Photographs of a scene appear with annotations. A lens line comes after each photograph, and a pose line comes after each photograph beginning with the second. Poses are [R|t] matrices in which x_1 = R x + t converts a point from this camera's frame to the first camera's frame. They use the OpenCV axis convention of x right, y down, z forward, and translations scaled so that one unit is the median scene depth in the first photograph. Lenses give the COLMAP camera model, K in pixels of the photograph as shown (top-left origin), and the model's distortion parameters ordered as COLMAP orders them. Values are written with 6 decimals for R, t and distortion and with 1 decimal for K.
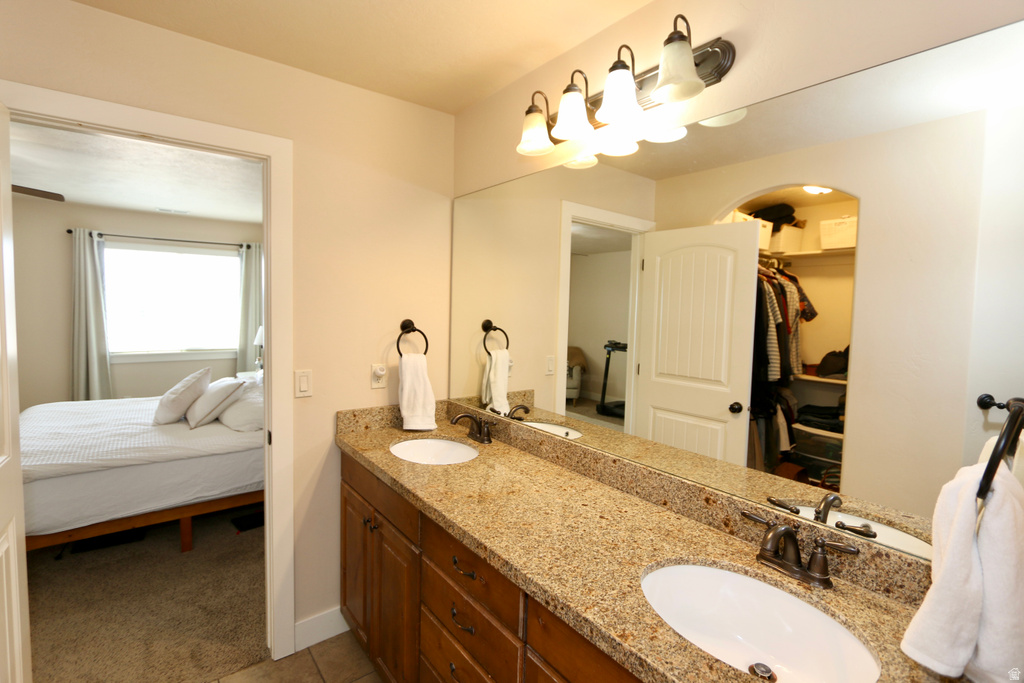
lens RADIAL K [[470.3, 0, 519.8], [0, 470.3, 334.9], [0, 0, 1]] dist [-0.014099, 0.001876]
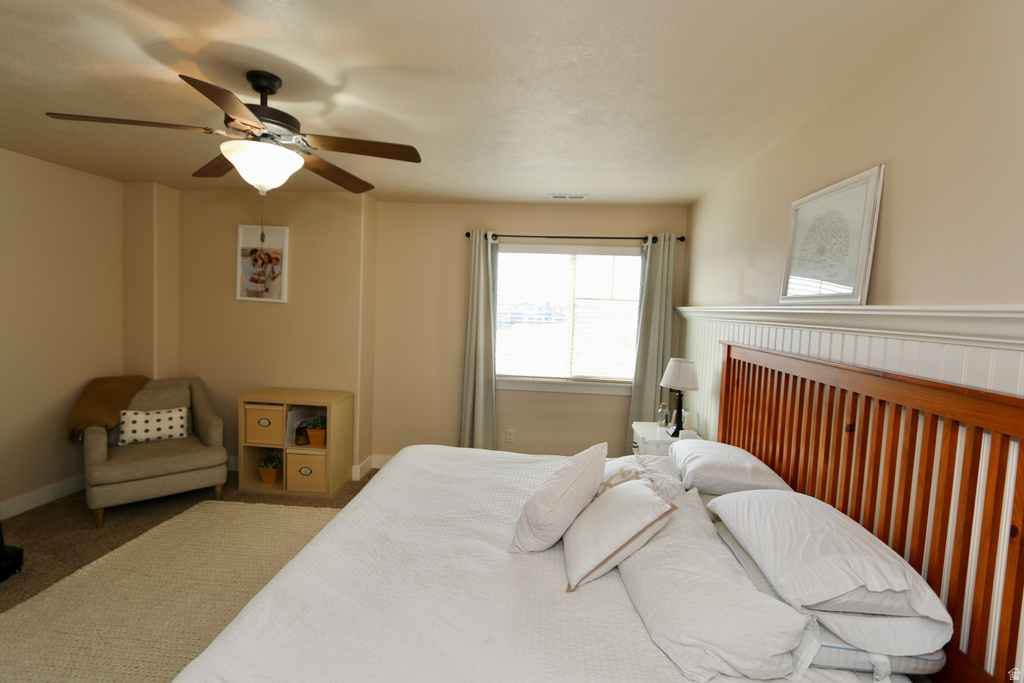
lens RADIAL K [[470.3, 0, 506.7], [0, 470.3, 340.6], [0, 0, 1]] dist [-0.014099, 0.001876]
pose [[0.764958, 0.063329, -0.640960, -0.391464], [-0.052544, 0.997973, 0.035893, -0.069761], [0.641934, 0.006222, 0.766735, 0.433745]]
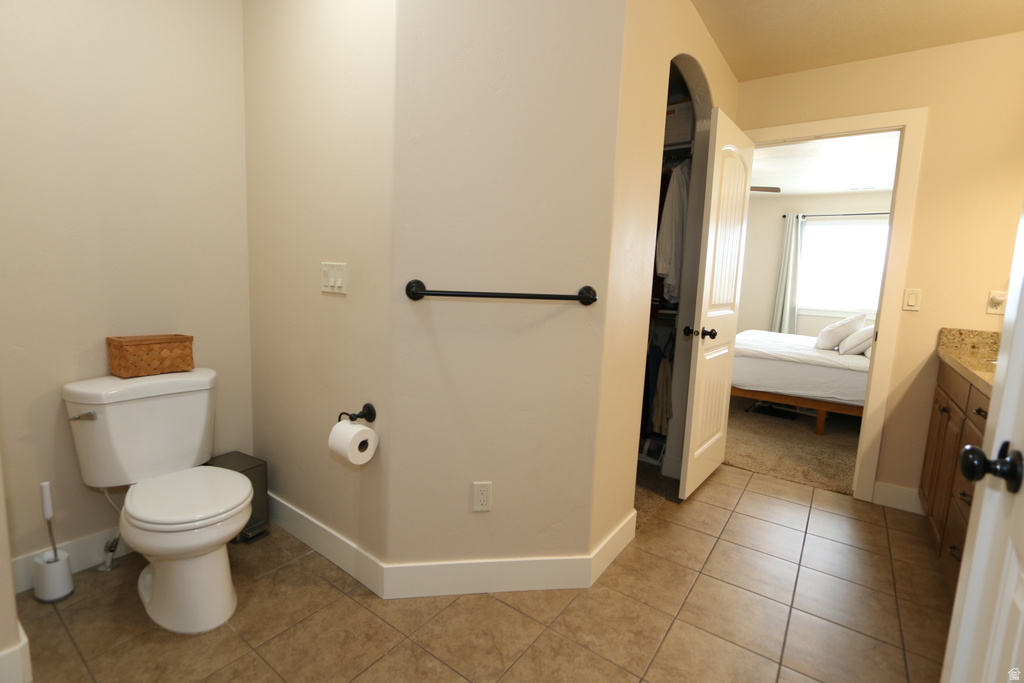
lens RADIAL K [[470.3, 0, 508.6], [0, 470.3, 331.2], [0, 0, 1]] dist [-0.014099, 0.001876]
pose [[0.268352, 0.106485, -0.957417, 0.219691], [-0.088550, 0.992391, 0.085555, 0.083959], [0.959242, 0.061820, 0.275740, -0.185916]]
